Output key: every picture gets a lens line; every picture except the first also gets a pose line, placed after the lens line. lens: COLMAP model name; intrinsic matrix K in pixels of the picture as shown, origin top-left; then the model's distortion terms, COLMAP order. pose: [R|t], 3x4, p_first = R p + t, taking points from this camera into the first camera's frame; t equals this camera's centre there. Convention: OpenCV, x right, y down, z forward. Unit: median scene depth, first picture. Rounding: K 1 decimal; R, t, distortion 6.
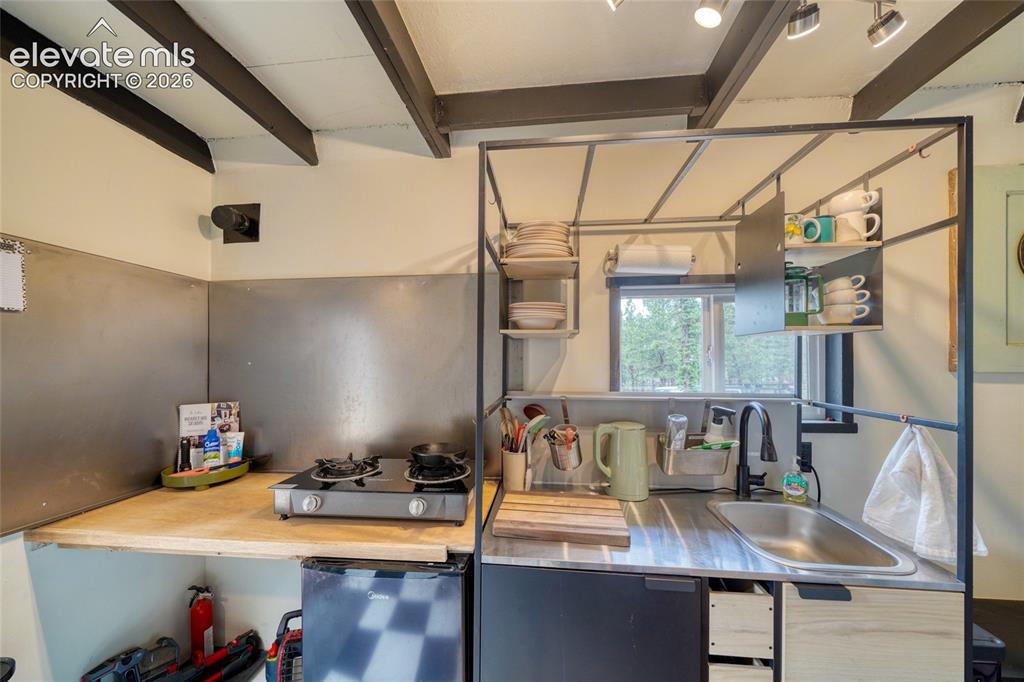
lens RADIAL K [[360.5, 0, 511.1], [0, 360.5, 354.1], [0, 0, 1]] dist [-0.000268, 0.000432]
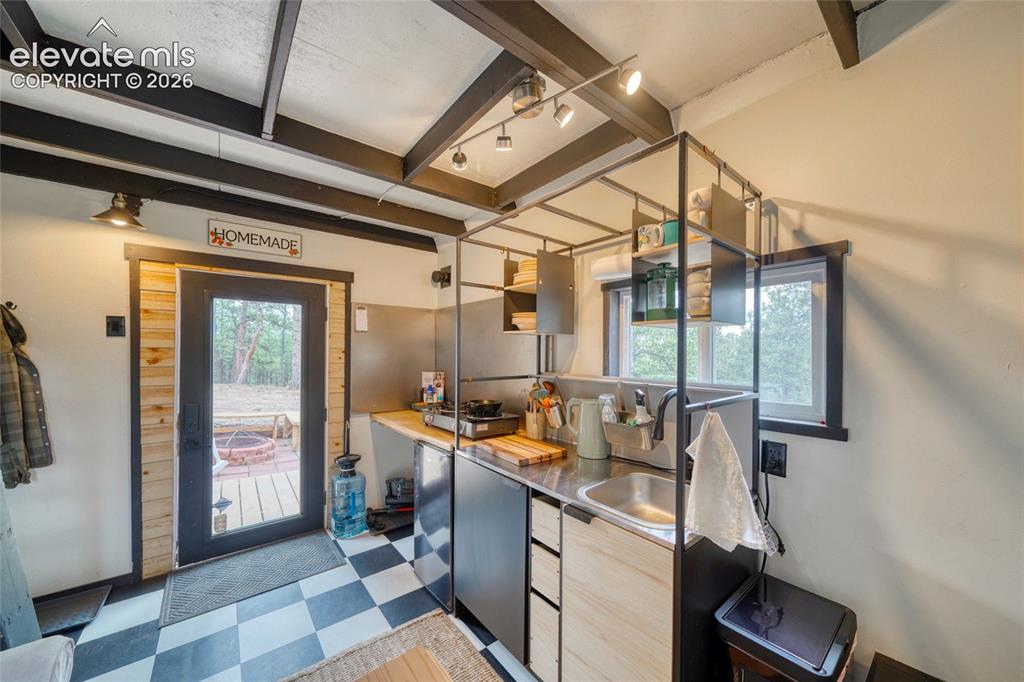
lens RADIAL K [[360.5, 0, 508.9], [0, 360.5, 348.6], [0, 0, 1]] dist [-0.000268, 0.000432]
pose [[0.702868, -0.000821, -0.711320, 0.928872], [0.008281, 0.999941, 0.007028, -0.001602], [0.711272, -0.010830, 0.702833, -0.100044]]
